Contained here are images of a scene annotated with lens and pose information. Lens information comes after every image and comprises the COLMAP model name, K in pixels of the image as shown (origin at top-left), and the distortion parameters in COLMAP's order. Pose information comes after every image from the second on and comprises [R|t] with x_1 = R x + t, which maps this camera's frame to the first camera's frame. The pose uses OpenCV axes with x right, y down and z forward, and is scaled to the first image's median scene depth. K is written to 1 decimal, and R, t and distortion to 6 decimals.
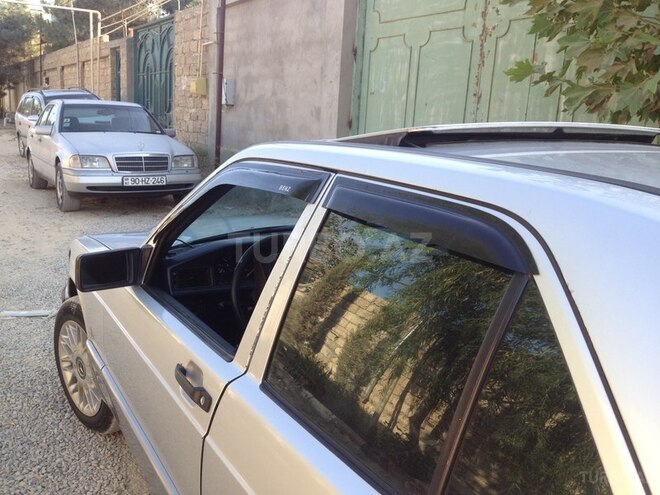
lens RADIAL K [[628.4, 0, 330.0], [0, 628.4, 247.5], [0, 0, 1]] dist [0.143506, -0.292301]
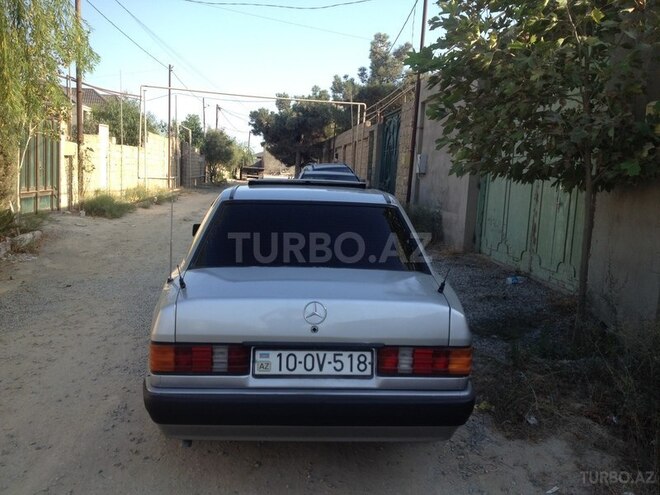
lens RADIAL K [[628.4, 0, 330.0], [0, 628.4, 247.5], [0, 0, 1]] dist [0.143506, -0.292301]
pose [[0.893683, 0.047642, -0.446163, 0.278371], [-0.093686, 0.992244, -0.081704, 0.055767], [0.438810, 0.114816, 0.891215, -0.246818]]
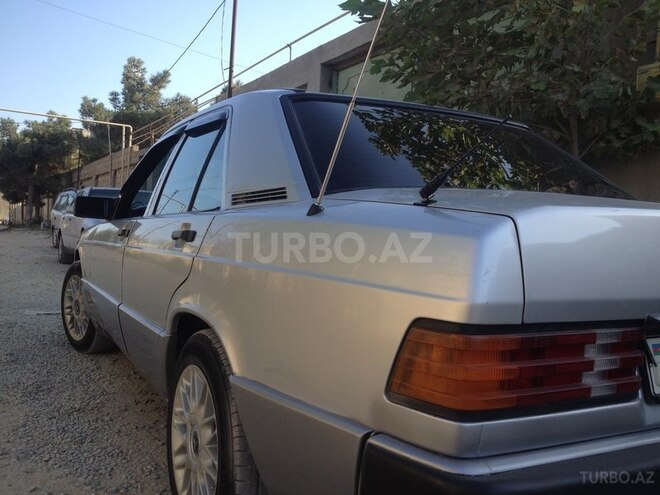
lens RADIAL K [[634.8, 0, 327.1], [0, 634.8, 248.3], [0, 0, 1]] dist [0.115570, -0.292657]
pose [[0.999002, 0.002722, -0.044573, 0.070434], [-0.010752, 0.983438, -0.180928, 0.087257], [0.043342, 0.181227, 0.982486, -0.127072]]
